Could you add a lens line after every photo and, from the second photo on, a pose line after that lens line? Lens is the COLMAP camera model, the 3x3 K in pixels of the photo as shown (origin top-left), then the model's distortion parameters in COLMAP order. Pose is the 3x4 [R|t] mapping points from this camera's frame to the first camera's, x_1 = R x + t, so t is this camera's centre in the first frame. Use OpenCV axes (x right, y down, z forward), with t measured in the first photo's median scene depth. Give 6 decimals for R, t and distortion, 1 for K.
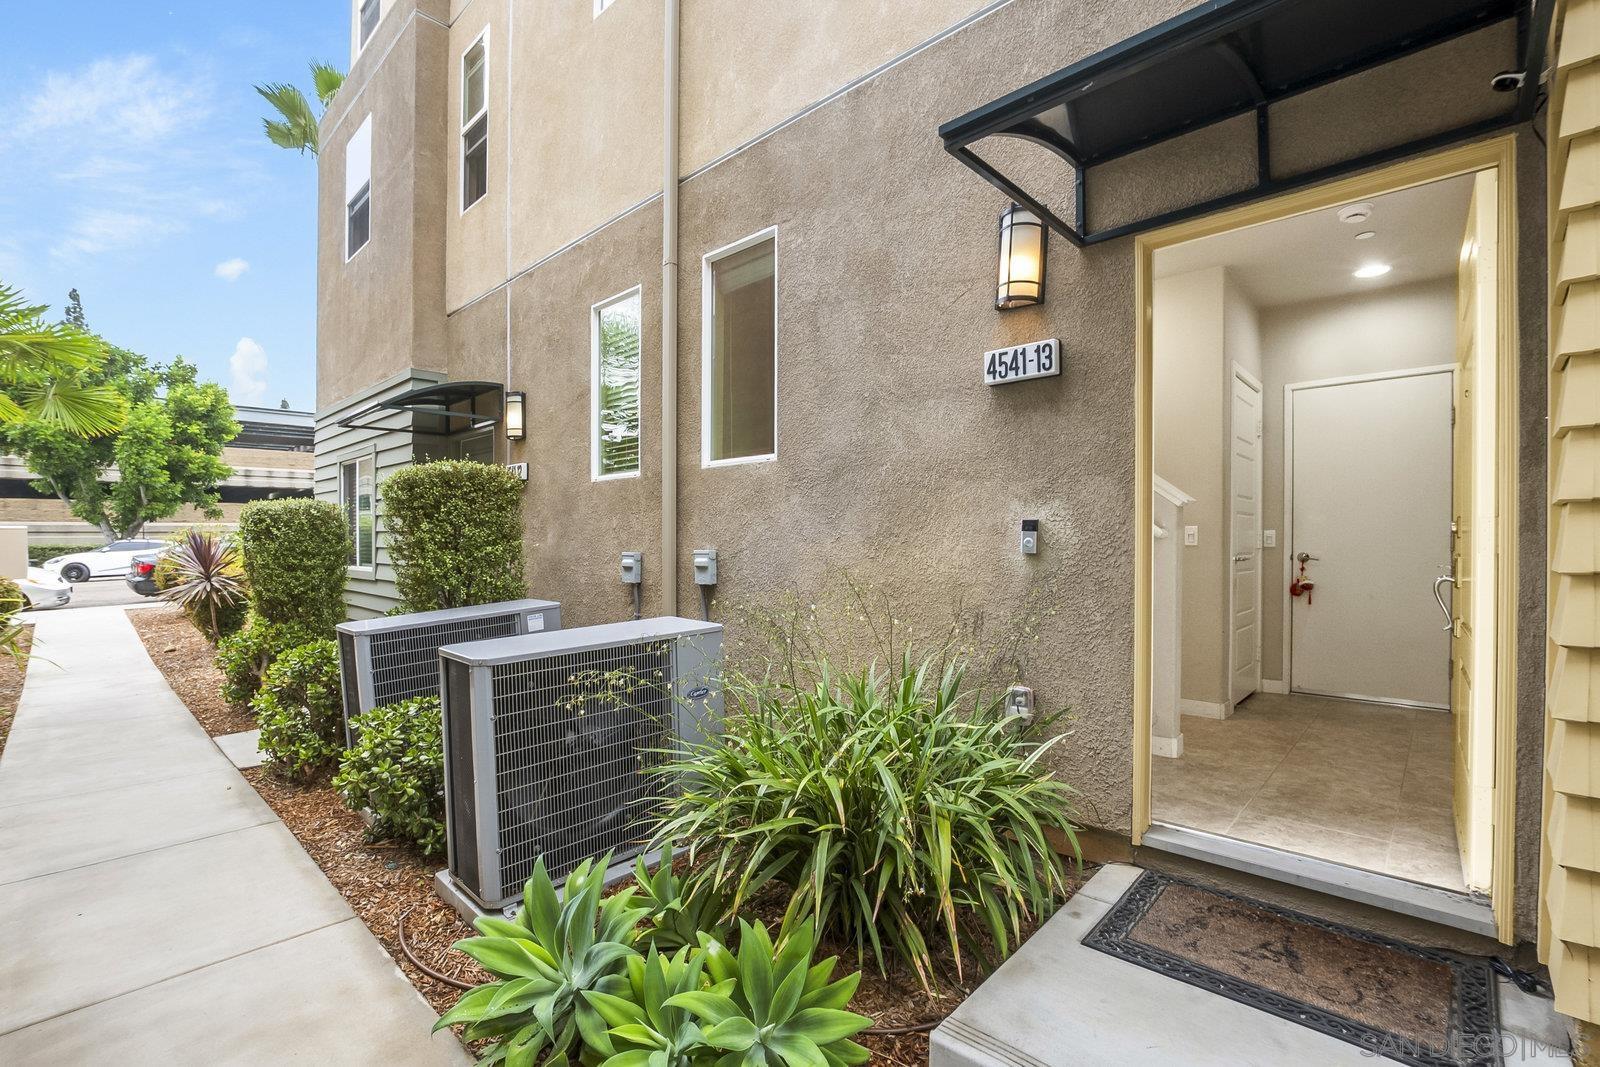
lens RADIAL K [[710.3, 0, 801.6], [0, 710.3, 530.6], [0, 0, 1]] dist [-0.027332, 0.005529]
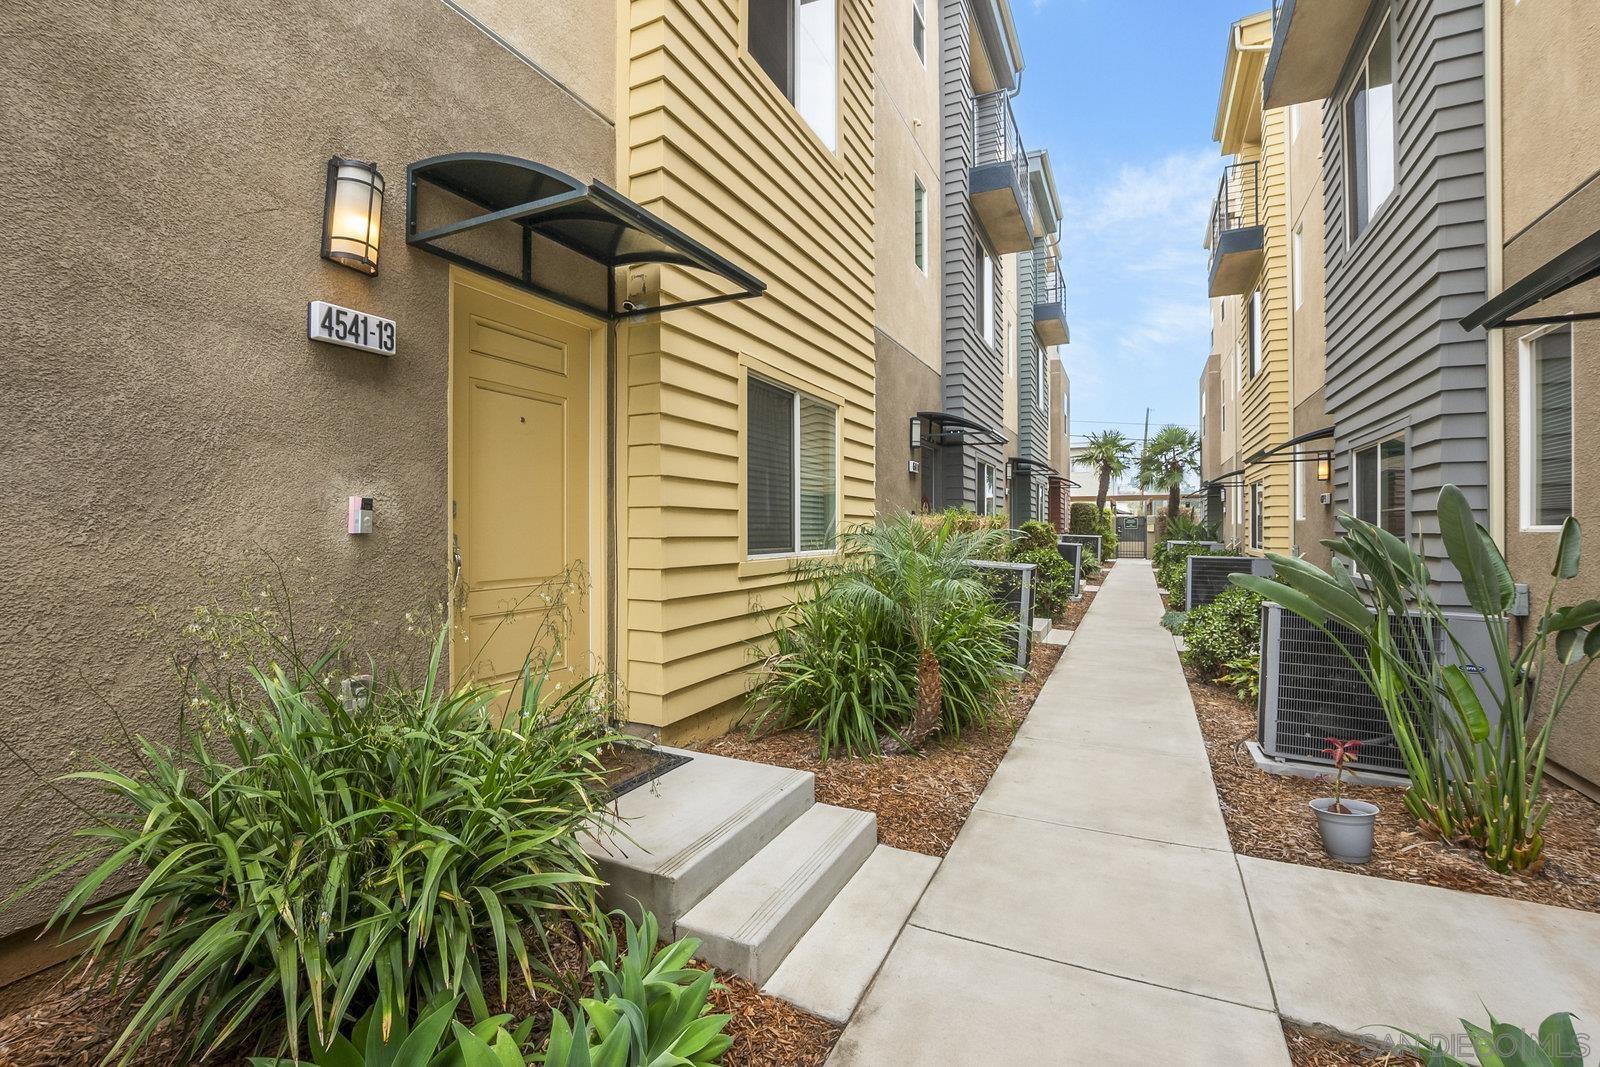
lens RADIAL K [[710.3, 0, 801.6], [0, 710.3, 530.6], [0, 0, 1]] dist [-0.027332, 0.005529]
pose [[-0.299569, 0.010636, 0.954015, -0.746445], [0.001148, 0.999941, -0.010788, 0.038998], [-0.954074, -0.002137, -0.299563, 0.711916]]
